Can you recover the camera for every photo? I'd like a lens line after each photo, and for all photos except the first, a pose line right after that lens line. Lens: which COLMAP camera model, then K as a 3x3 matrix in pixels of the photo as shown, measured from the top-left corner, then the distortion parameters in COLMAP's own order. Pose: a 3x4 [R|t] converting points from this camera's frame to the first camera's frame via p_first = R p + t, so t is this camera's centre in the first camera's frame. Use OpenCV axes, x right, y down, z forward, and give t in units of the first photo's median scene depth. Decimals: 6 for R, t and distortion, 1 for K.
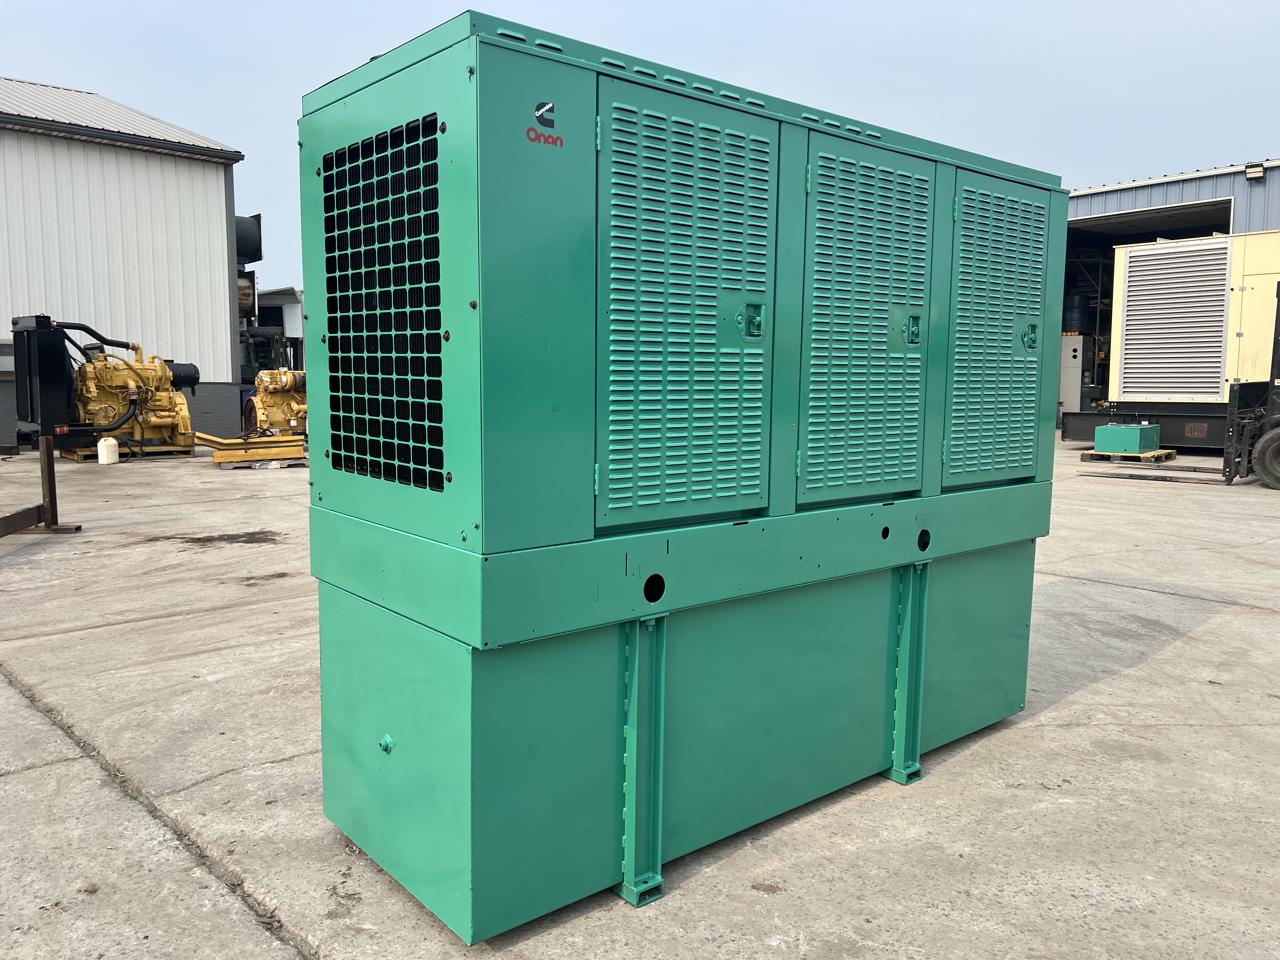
lens RADIAL K [[959.1, 0, 640.0], [0, 959.1, 480.0], [0, 0, 1]] dist [0.030883, 0.004007]
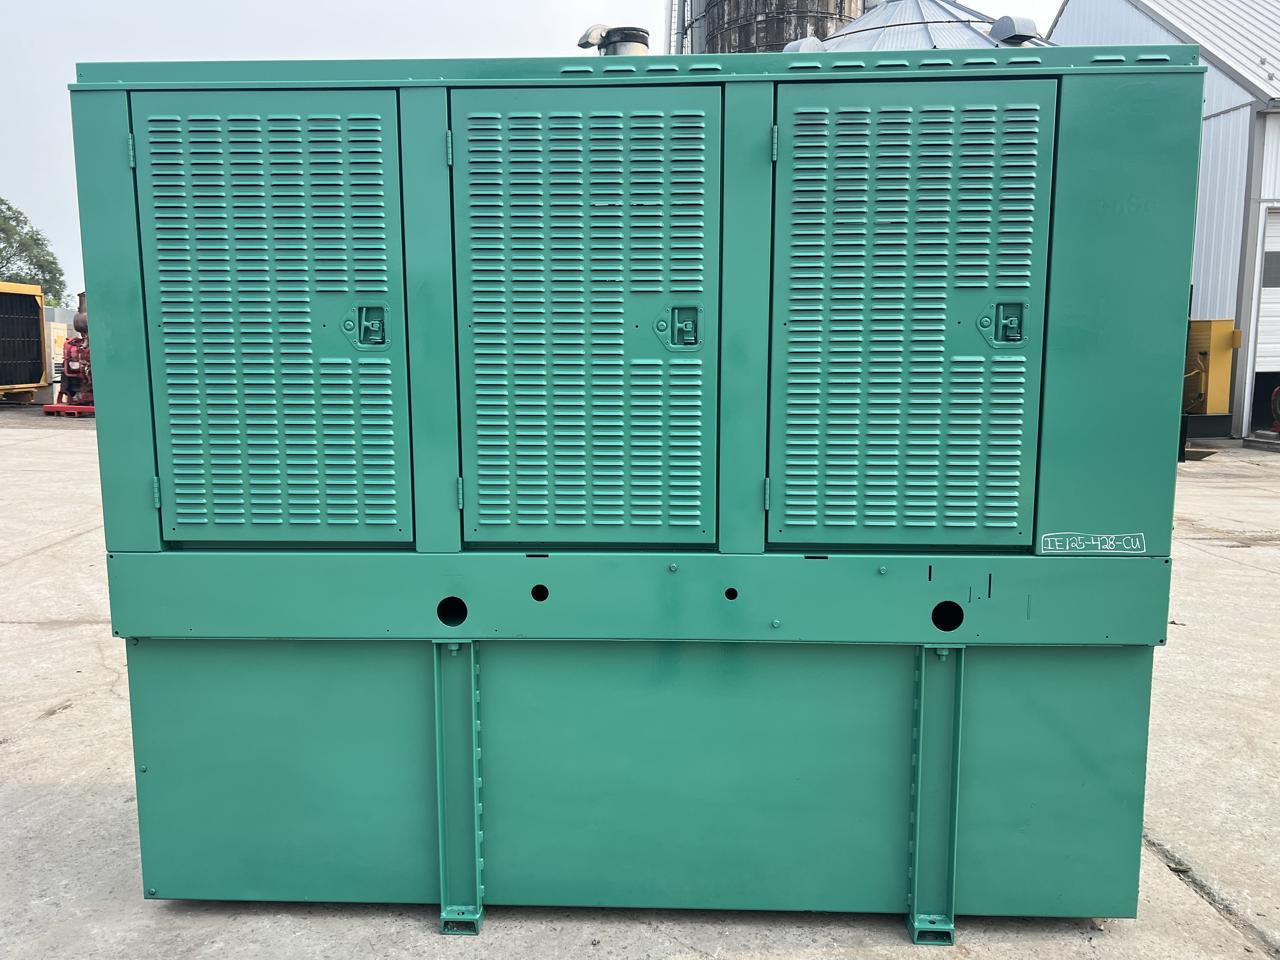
lens RADIAL K [[840.3, 0, 859.3], [0, 840.3, 471.2], [0, 0, 1]] dist [0.019190, -0.006653]
pose [[0.745958, 0.069734, -0.662333, 0.652464], [-0.065196, 0.997373, 0.031582, -0.059339], [0.662795, 0.019623, 0.748544, 0.487578]]
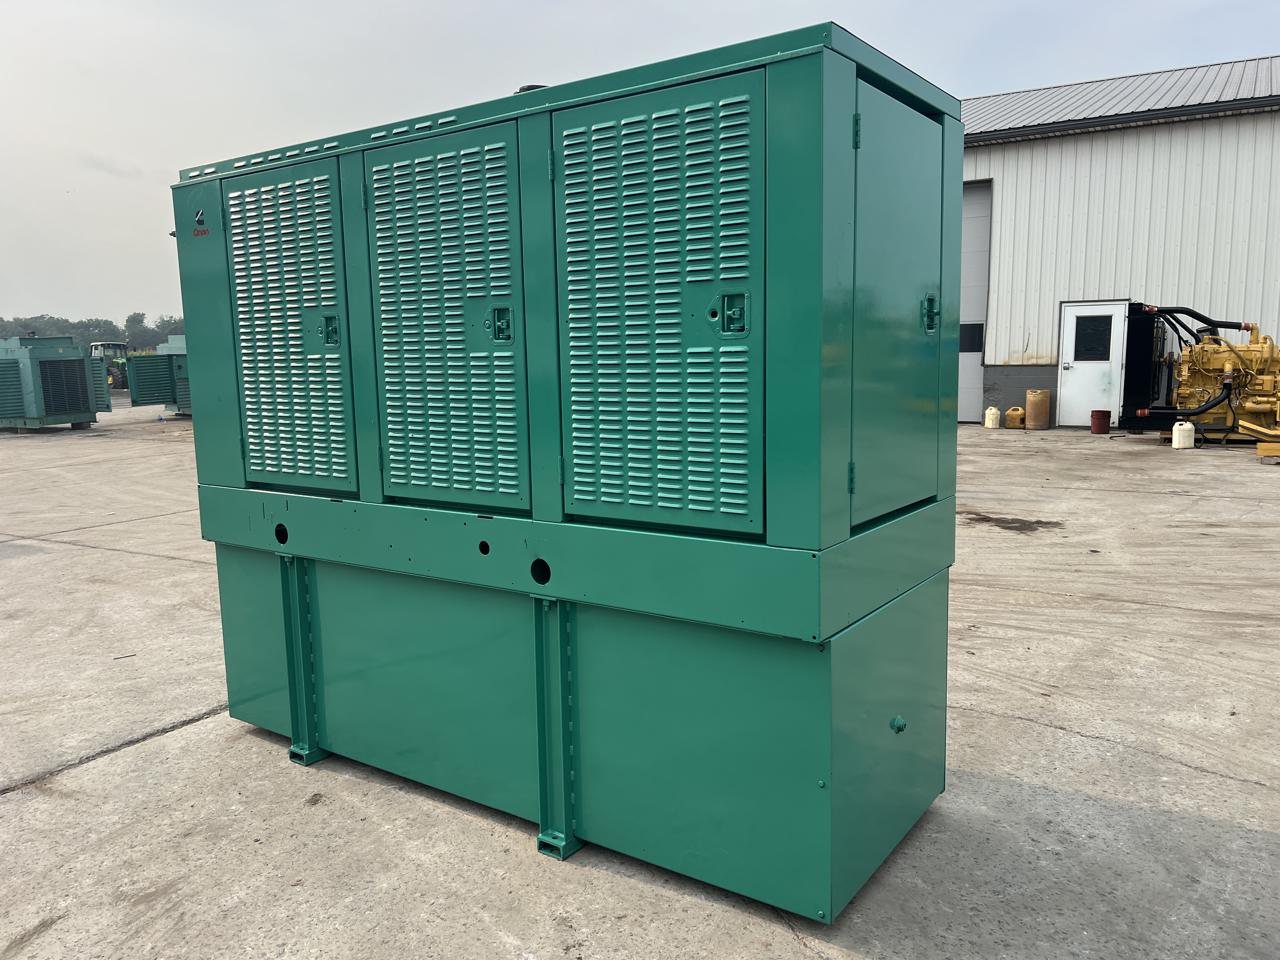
lens RADIAL K [[958.4, 0, 640.0], [0, 958.4, 480.0], [0, 0, 1]] dist [0.044777, -0.002940]
pose [[0.252774, 0.108712, -0.961398, 0.940267], [-0.088262, 0.992115, 0.088979, -0.083810], [0.963491, 0.062363, 0.260376, 0.725023]]
